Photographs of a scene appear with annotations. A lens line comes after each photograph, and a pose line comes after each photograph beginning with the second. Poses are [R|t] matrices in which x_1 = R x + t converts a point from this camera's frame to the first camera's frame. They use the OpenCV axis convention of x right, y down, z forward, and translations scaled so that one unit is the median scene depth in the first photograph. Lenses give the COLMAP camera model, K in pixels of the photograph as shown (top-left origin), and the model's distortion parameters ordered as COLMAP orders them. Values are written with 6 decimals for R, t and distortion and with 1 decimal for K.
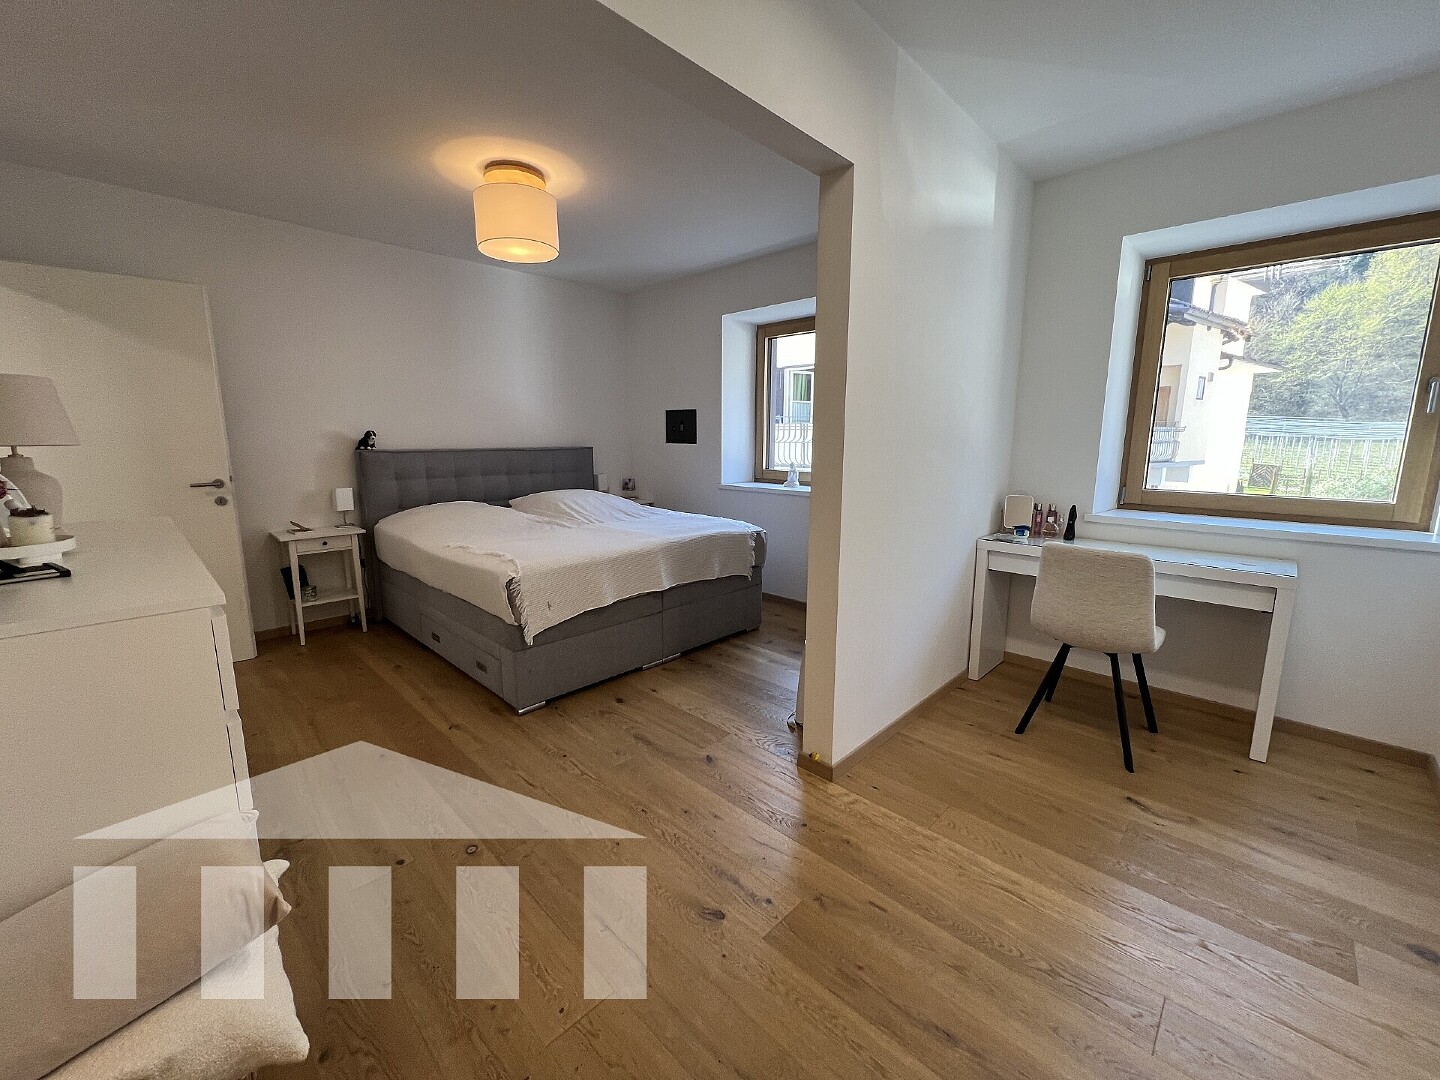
lens RADIAL K [[575.8, 0, 720.1], [0, 575.8, 535.0], [0, 0, 1]] dist [-0.003131, -0.000237]
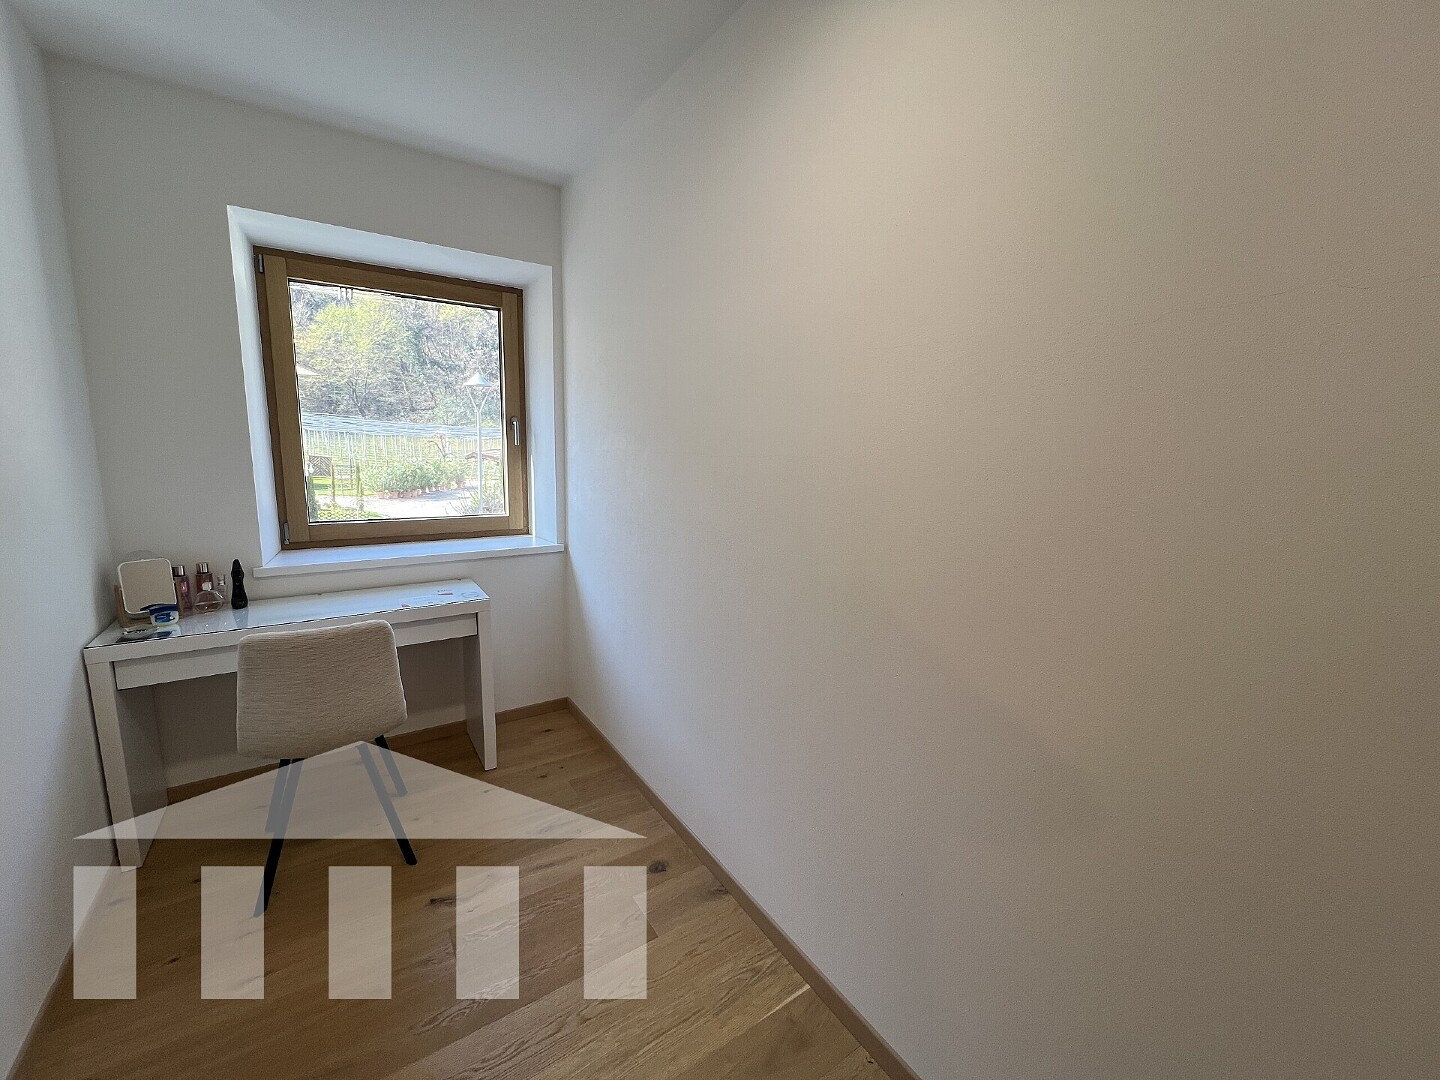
lens RADIAL K [[575.8, 0, 718.7], [0, 575.8, 532.7], [0, 0, 1]] dist [-0.003131, -0.000237]
pose [[0.203132, -0.147202, 0.968023, 0.029869], [0.136674, 0.983219, 0.120833, -0.080911], [-0.969566, 0.107758, 0.219842, 0.209409]]
